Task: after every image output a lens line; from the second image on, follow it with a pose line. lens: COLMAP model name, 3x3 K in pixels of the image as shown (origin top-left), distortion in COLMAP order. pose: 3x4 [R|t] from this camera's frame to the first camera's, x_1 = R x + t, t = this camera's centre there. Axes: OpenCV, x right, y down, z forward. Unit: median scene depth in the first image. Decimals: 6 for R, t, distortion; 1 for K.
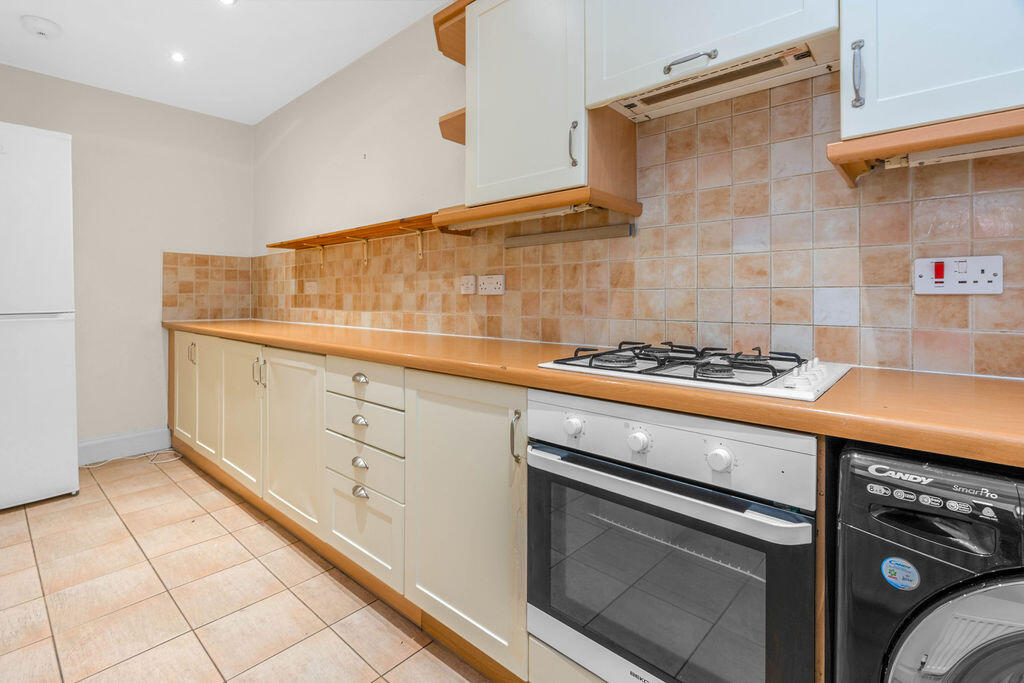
lens RADIAL K [[477.9, 0, 512.4], [0, 477.9, 298.9], [0, 0, 1]] dist [-0.000480, 0.000061]
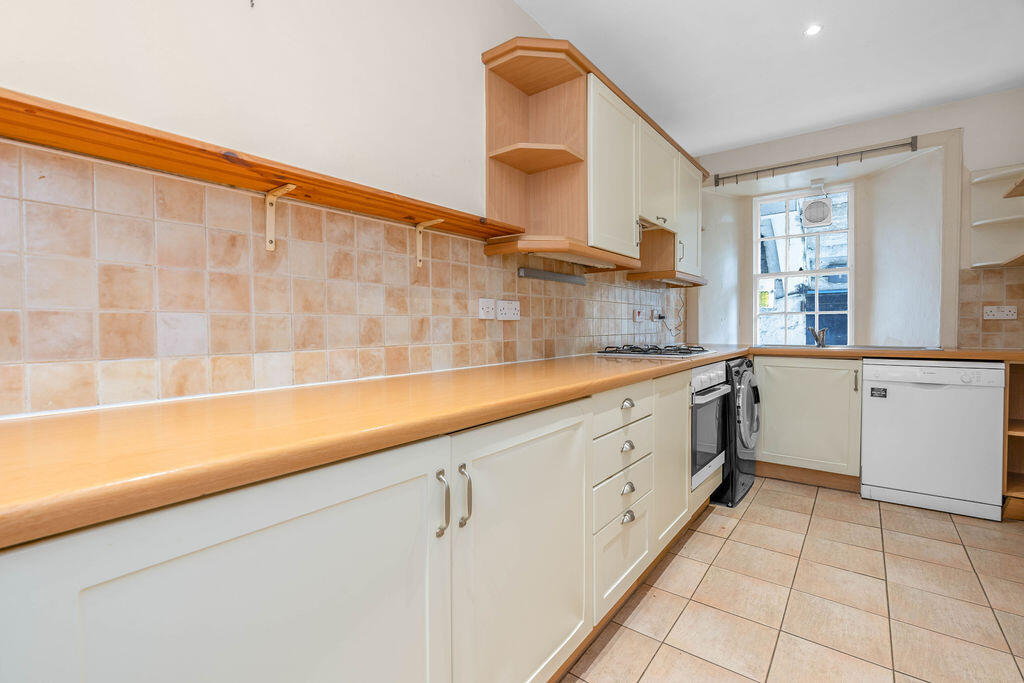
lens RADIAL K [[464.5, 0, 511.8], [0, 464.5, 337.8], [0, 0, 1]] dist [0.002583, 0.000889]
pose [[-0.079529, -0.028661, 0.996420, -1.000799], [0.004815, 0.999564, 0.029136, 0.000242], [-0.996821, 0.007115, -0.079356, 1.046876]]
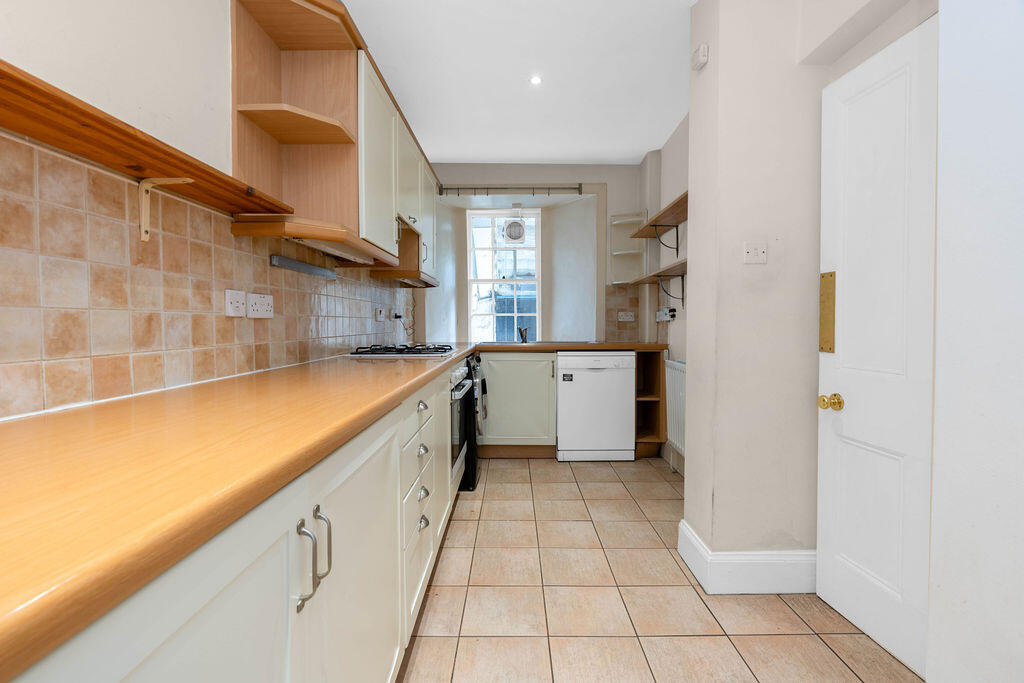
lens RADIAL K [[464.4, 0, 513.4], [0, 464.4, 336.2], [0, 0, 1]] dist [-0.002559, -0.000009]
pose [[-0.665445, -0.022351, 0.746112, -0.904271], [-0.000700, 0.999570, 0.029320, -0.001116], [-0.746447, 0.018989, -0.665174, 1.178196]]
